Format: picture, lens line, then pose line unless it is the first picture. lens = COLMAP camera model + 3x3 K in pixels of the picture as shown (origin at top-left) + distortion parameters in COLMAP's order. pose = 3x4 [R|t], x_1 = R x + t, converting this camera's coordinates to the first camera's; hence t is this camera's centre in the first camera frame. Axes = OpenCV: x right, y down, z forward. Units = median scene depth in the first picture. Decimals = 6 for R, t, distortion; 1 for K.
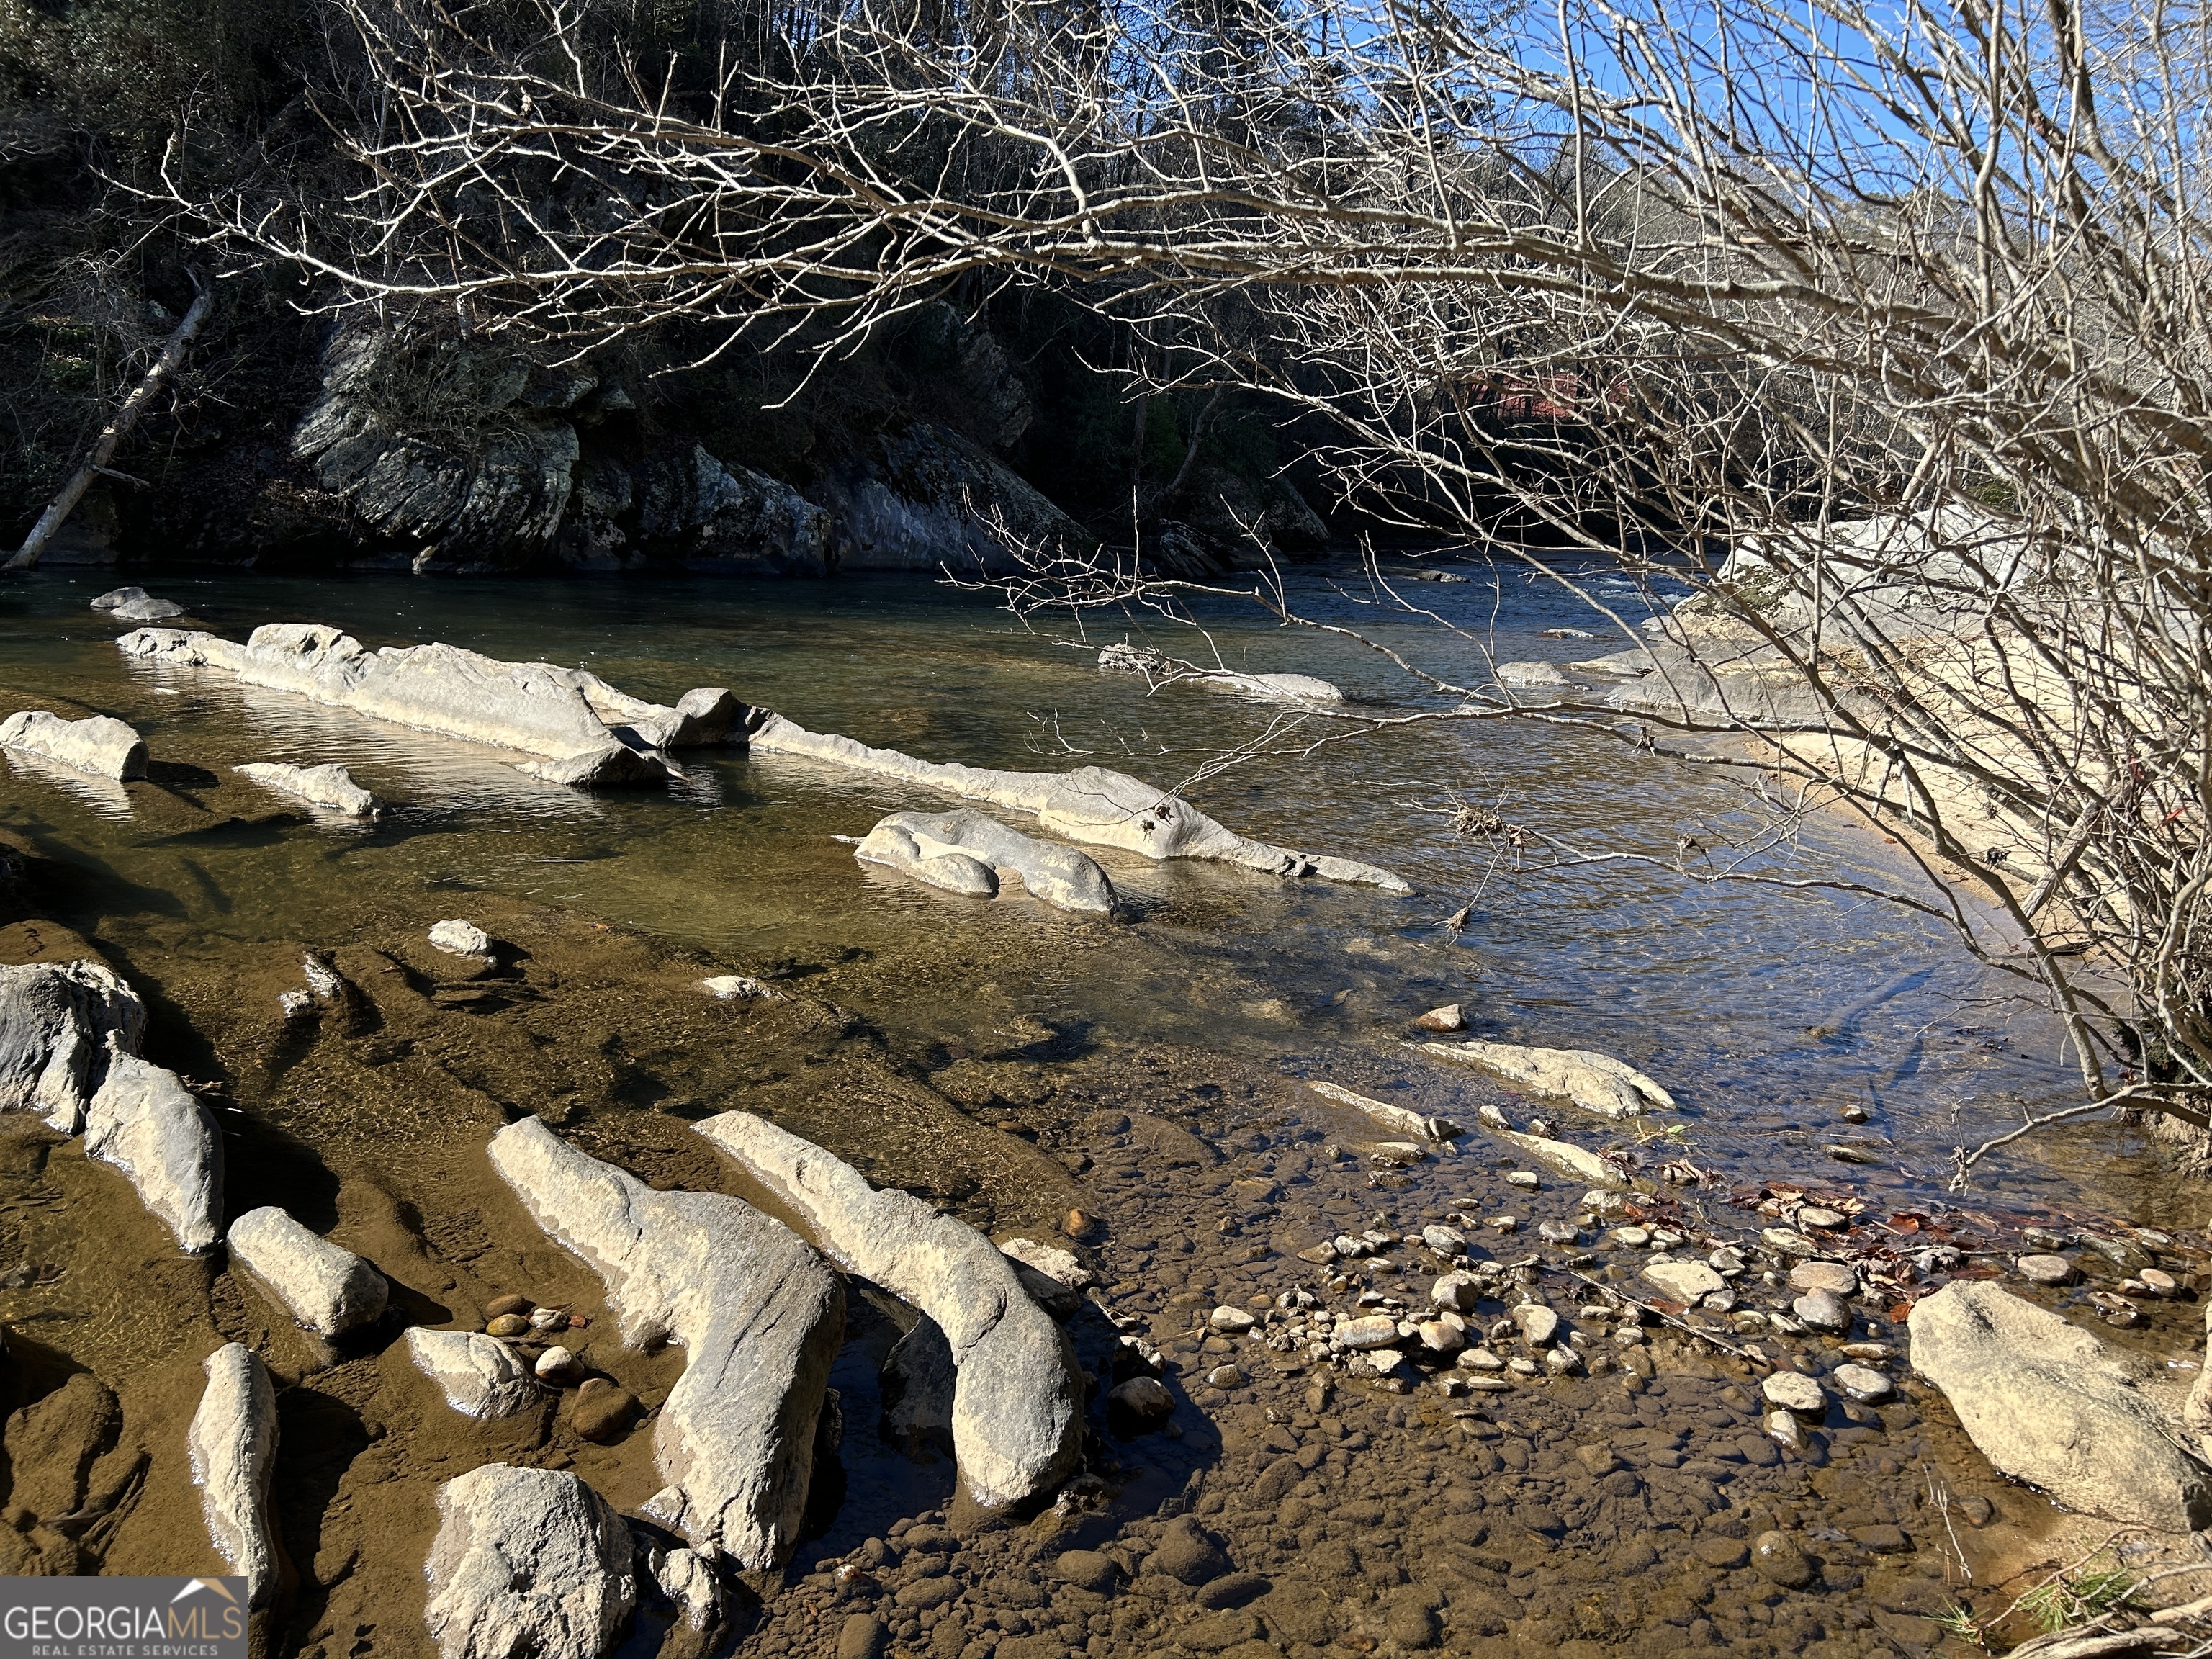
lens RADIAL K [[1624.0, 0, 1125.7], [0, 1624.0, 821.5], [0, 0, 1]] dist [0.050866, -0.058604]
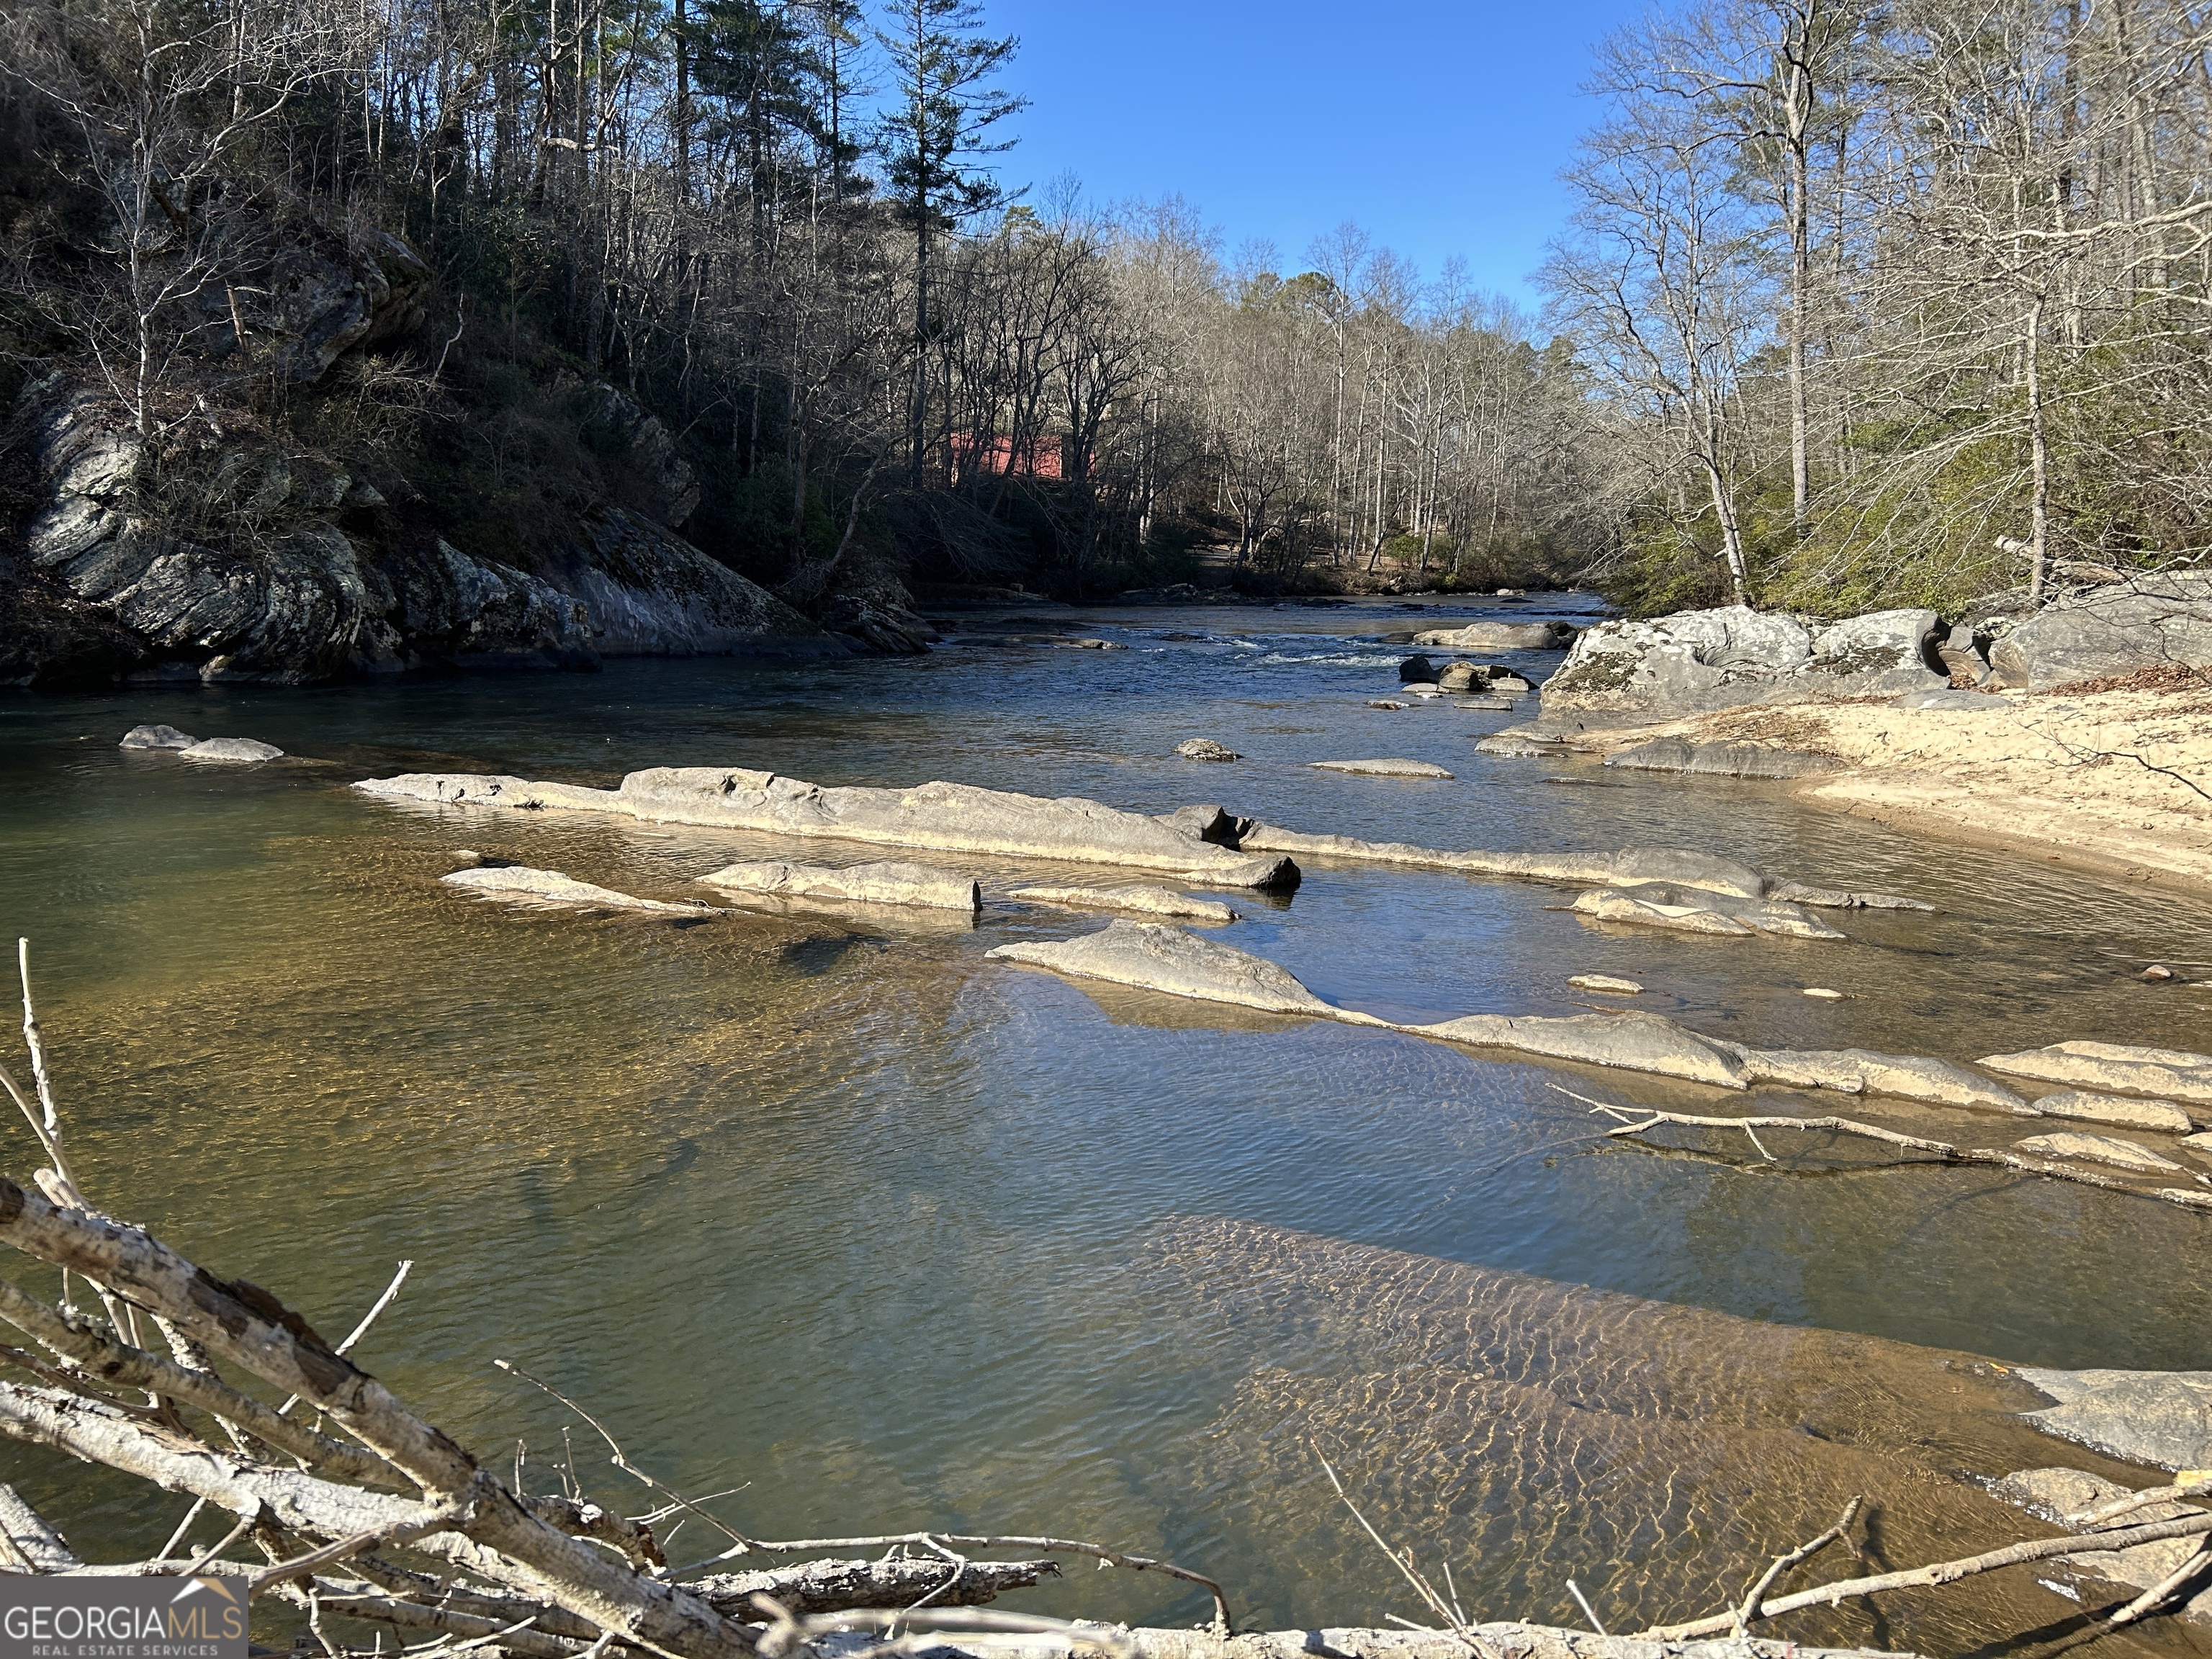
lens RADIAL K [[1624.0, 0, 1101.1], [0, 1624.0, 843.4], [0, 0, 1]] dist [0.050866, -0.058604]
pose [[0.945327, -0.071812, 0.318119, -0.246213], [0.075892, 0.997116, -0.000434, -0.018683], [-0.317170, 0.024553, 0.948051, -0.069196]]
